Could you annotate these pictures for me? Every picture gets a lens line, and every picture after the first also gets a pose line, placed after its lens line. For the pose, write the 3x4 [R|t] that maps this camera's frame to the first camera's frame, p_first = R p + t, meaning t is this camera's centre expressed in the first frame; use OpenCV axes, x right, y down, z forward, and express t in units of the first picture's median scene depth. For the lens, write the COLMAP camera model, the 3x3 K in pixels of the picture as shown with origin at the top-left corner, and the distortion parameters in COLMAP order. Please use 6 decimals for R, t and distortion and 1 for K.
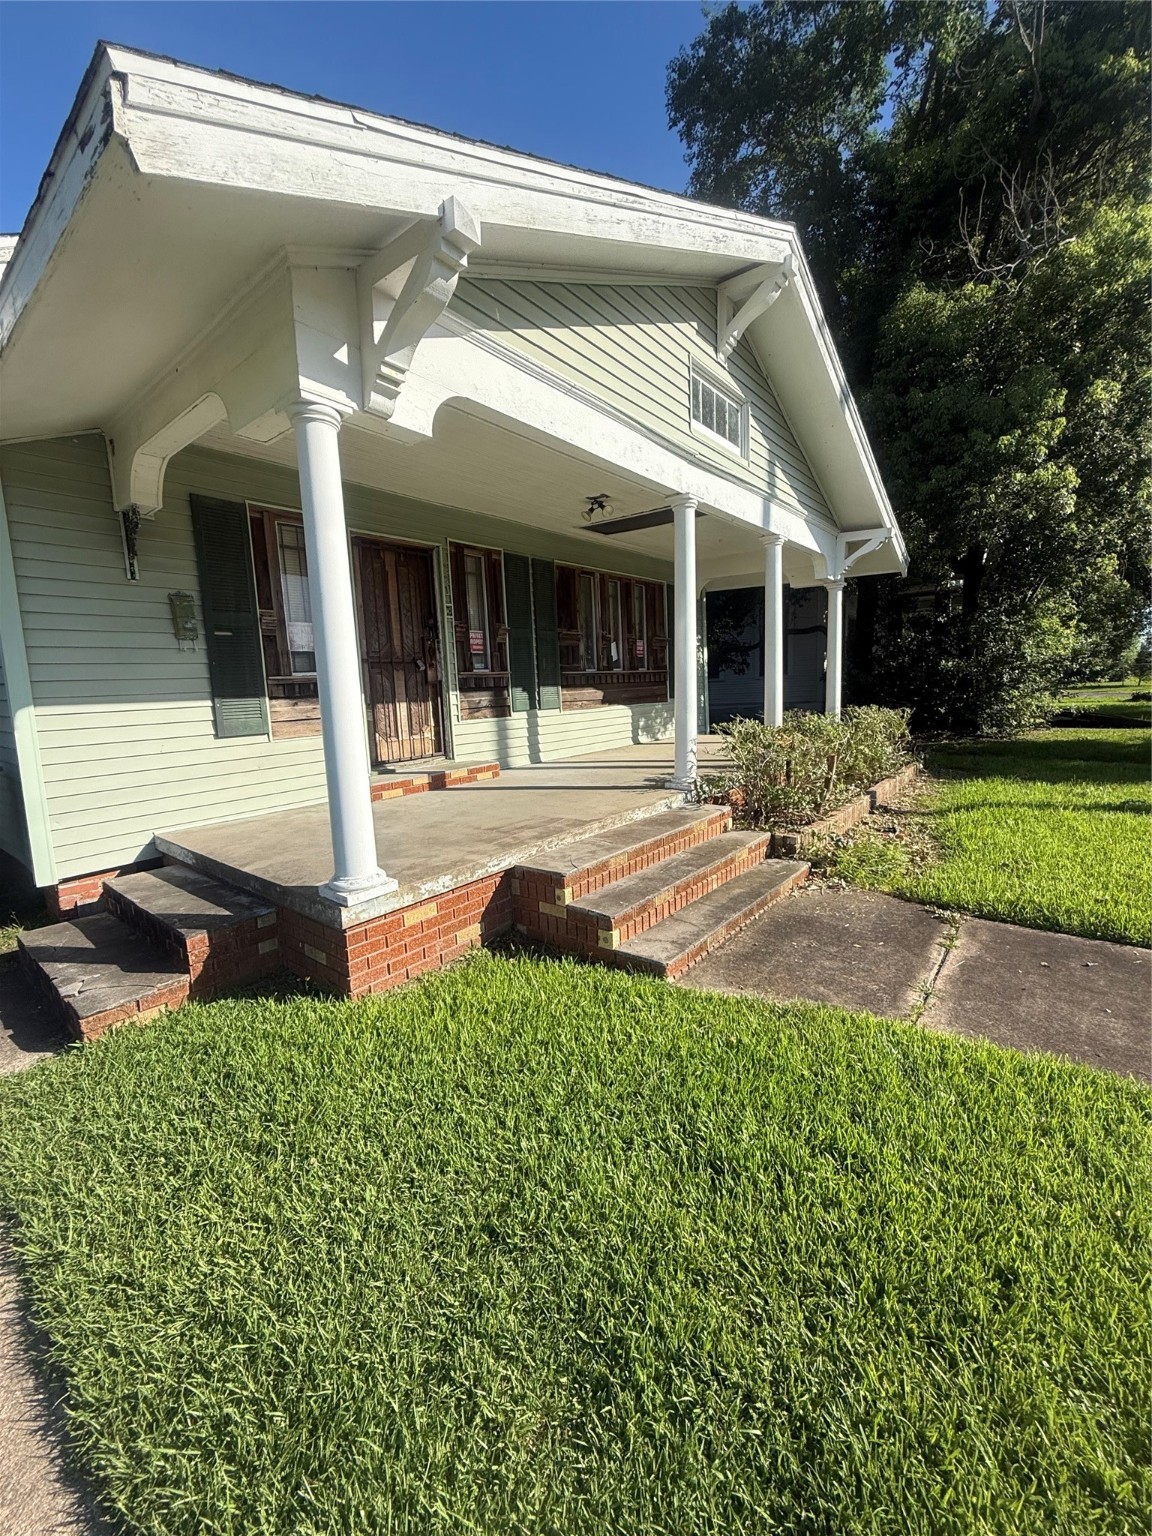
lens RADIAL K [[609.6, 0, 573.5], [0, 609.6, 763.4], [0, 0, 1]] dist [0.002530, 0.000159]
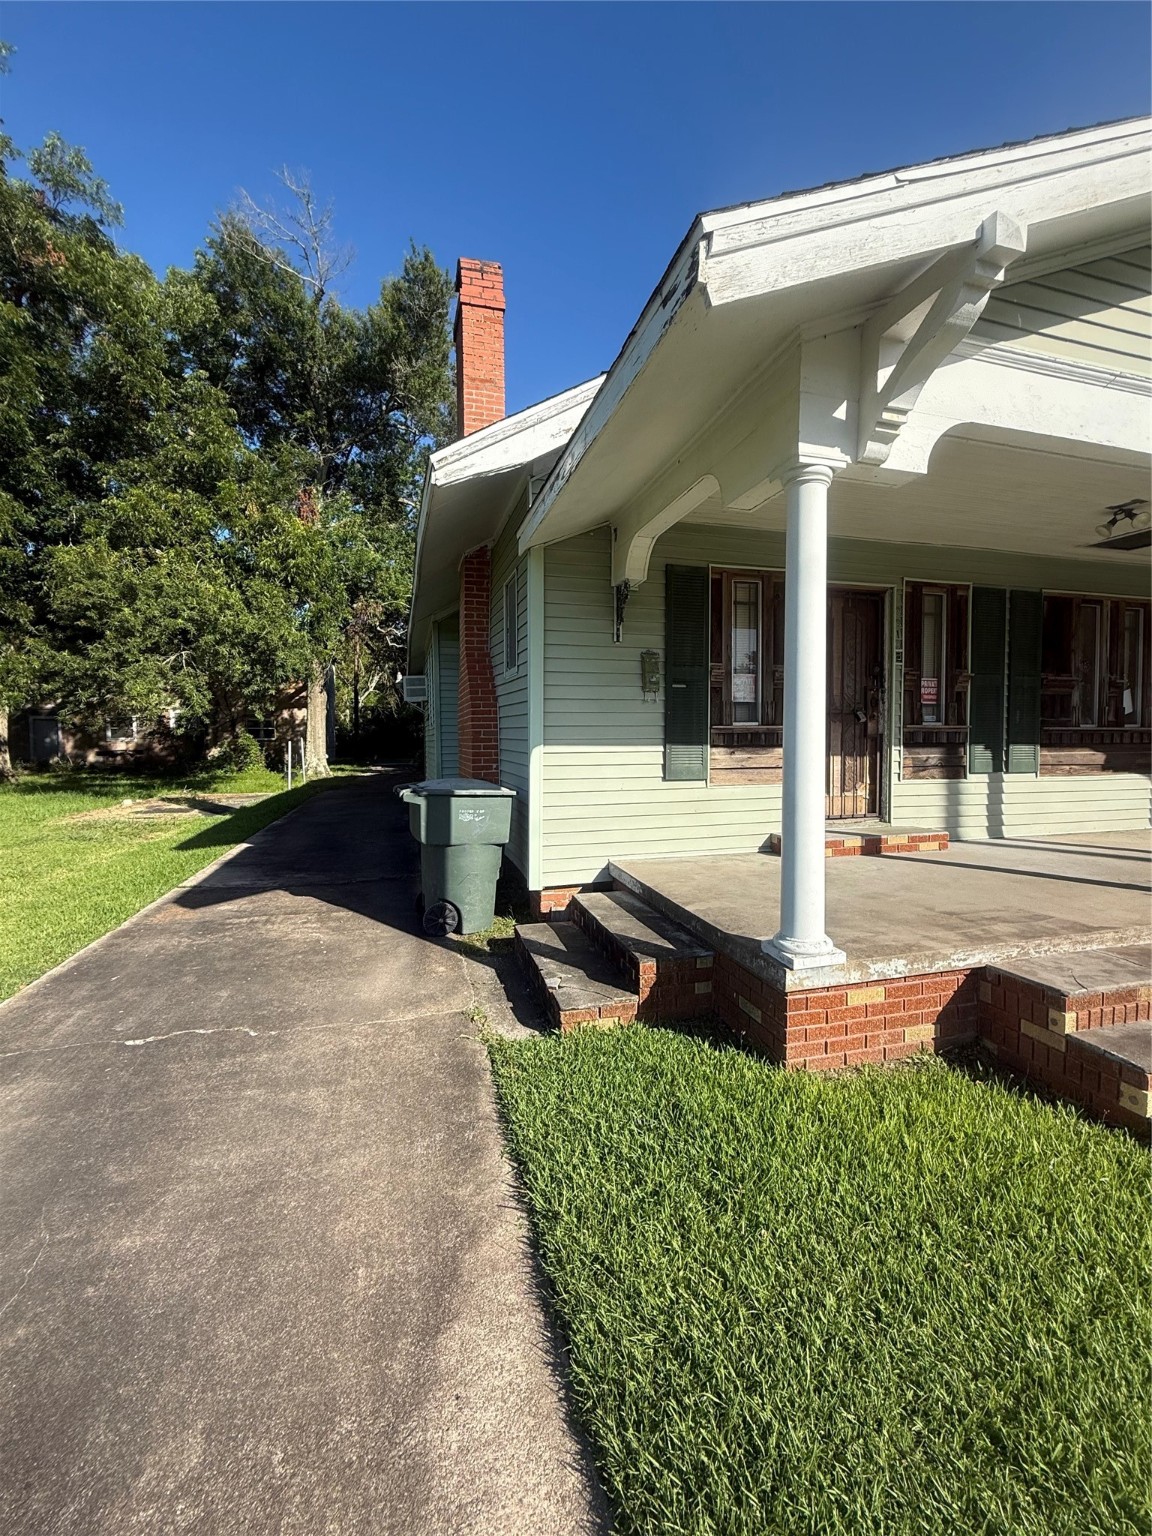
lens RADIAL K [[639.2, 0, 585.1], [0, 639.2, 767.6], [0, 0, 1]] dist [0.002921, 0.000016]
pose [[0.820697, 0.063048, -0.567875, -0.078523], [-0.104437, 0.993702, -0.040607, -0.005052], [0.561738, 0.092633, 0.822113, -0.034688]]
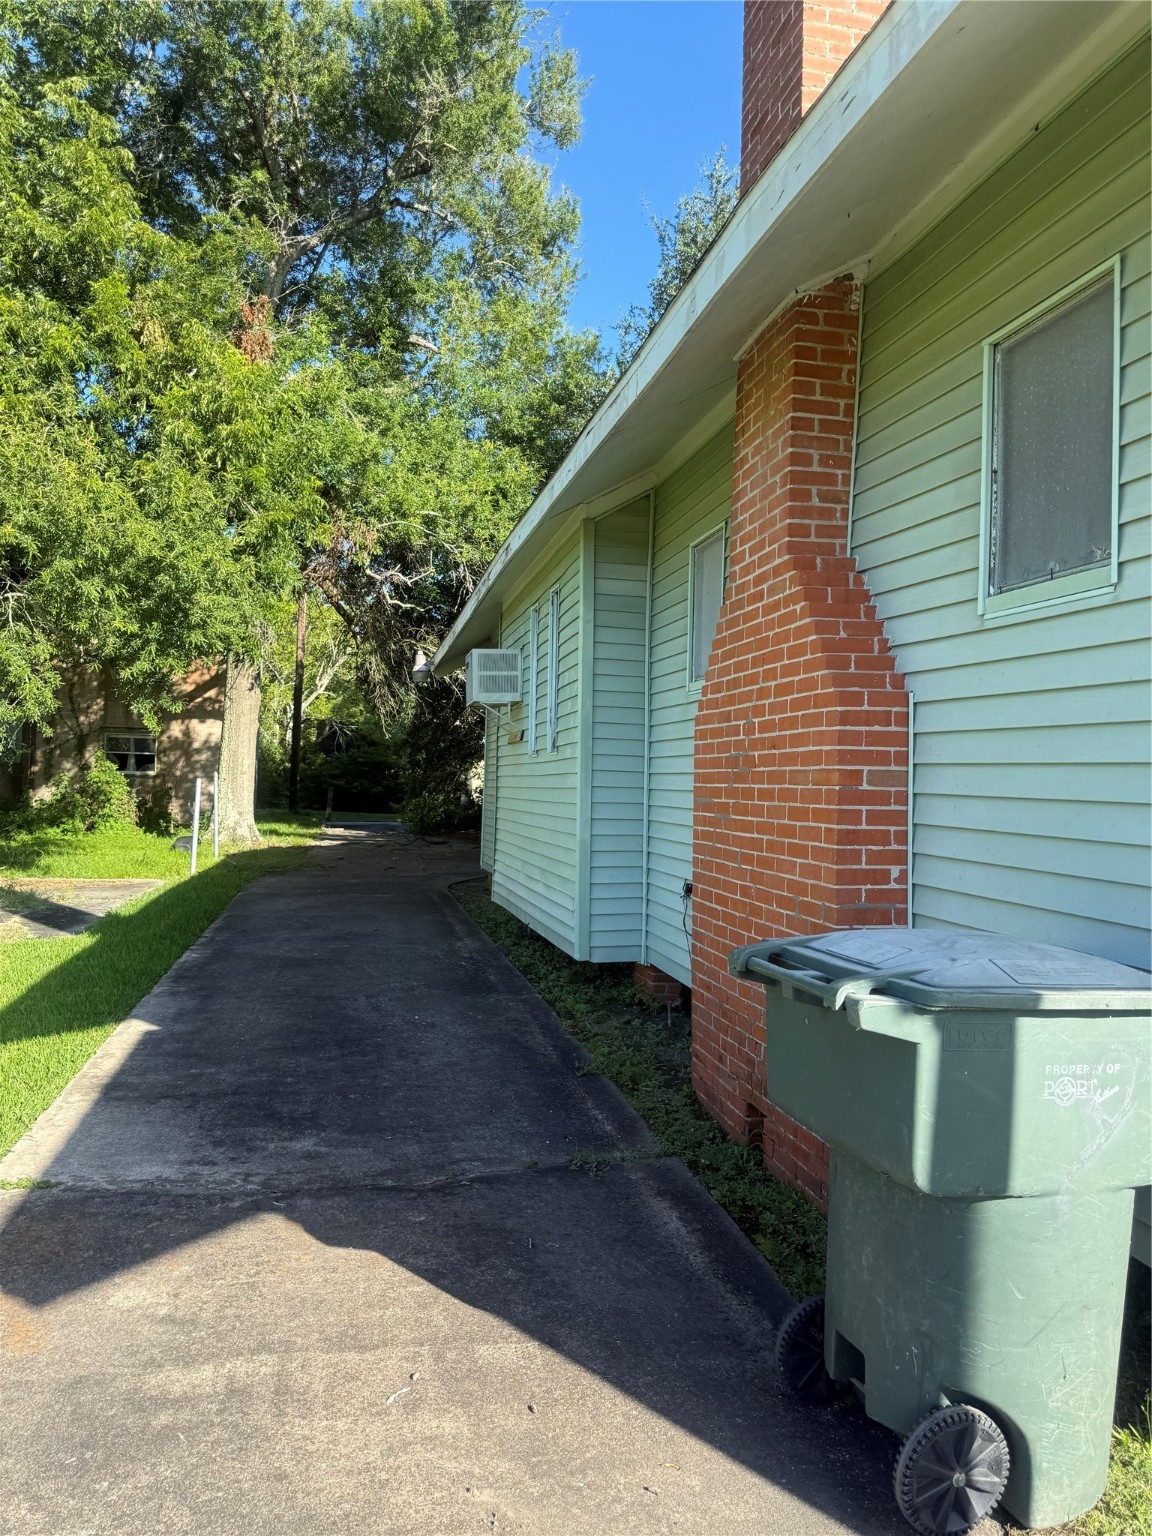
lens RADIAL K [[1074.7, 0, 598.8], [0, 1074.7, 762.6], [0, 0, 1]] dist [0.070986, -0.091905]
pose [[0.792863, 0.047628, -0.607536, -1.050427], [-0.136764, 0.985418, -0.101231, -0.015946], [0.593855, 0.163352, 0.787815, 0.329540]]
